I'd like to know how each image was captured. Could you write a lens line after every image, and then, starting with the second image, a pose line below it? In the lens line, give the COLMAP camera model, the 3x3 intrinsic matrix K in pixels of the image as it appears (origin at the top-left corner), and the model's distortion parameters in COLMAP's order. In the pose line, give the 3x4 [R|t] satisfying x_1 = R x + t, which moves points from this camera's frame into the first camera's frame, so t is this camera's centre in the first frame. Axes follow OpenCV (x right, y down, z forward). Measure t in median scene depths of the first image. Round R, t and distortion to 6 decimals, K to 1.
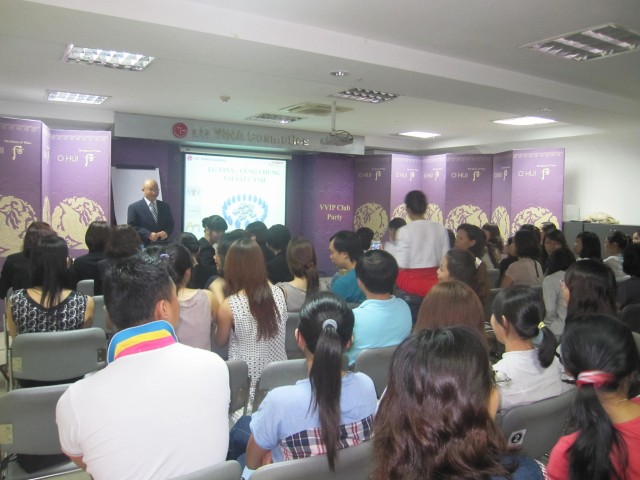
lens RADIAL K [[551.2, 0, 320.0], [0, 551.2, 240.0], [0, 0, 1]] dist [-0.007426, -0.000430]
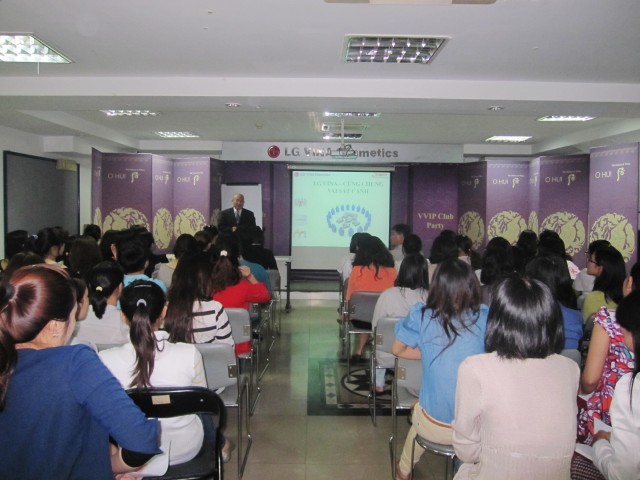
lens RADIAL K [[551.2, 0, 320.0], [0, 551.2, 240.0], [0, 0, 1]] dist [-0.007426, -0.000430]
pose [[0.857499, 0.015056, -0.514265, 0.414900], [-0.027941, 0.999459, -0.017328, 0.009306], [0.513726, 0.029228, 0.857456, 0.027809]]
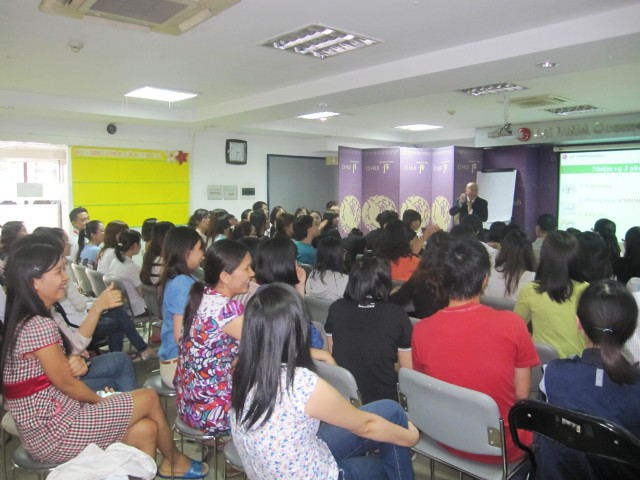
lens RADIAL K [[551.2, 0, 320.0], [0, 551.2, 240.0], [0, 0, 1]] dist [-0.007426, -0.000430]
pose [[0.176625, 0.062673, -0.982281, 0.713543], [-0.072170, 0.996109, 0.050579, -0.013366], [0.981629, 0.061957, 0.180461, 0.379420]]
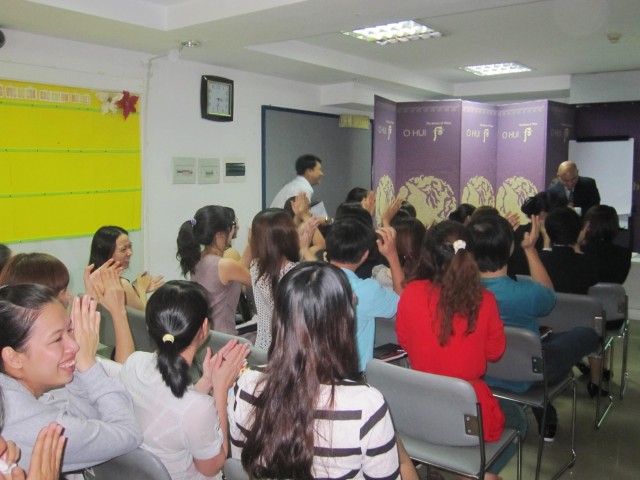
lens RADIAL K [[622.8, 0, 321.7], [0, 622.8, 219.4], [0, 0, 1]] dist [-0.054265, 0.001828]
pose [[0.380588, 0.050616, -0.923358, 0.313647], [-0.063721, 0.997563, 0.028419, -0.013415], [0.922547, 0.048022, 0.382886, 0.259946]]
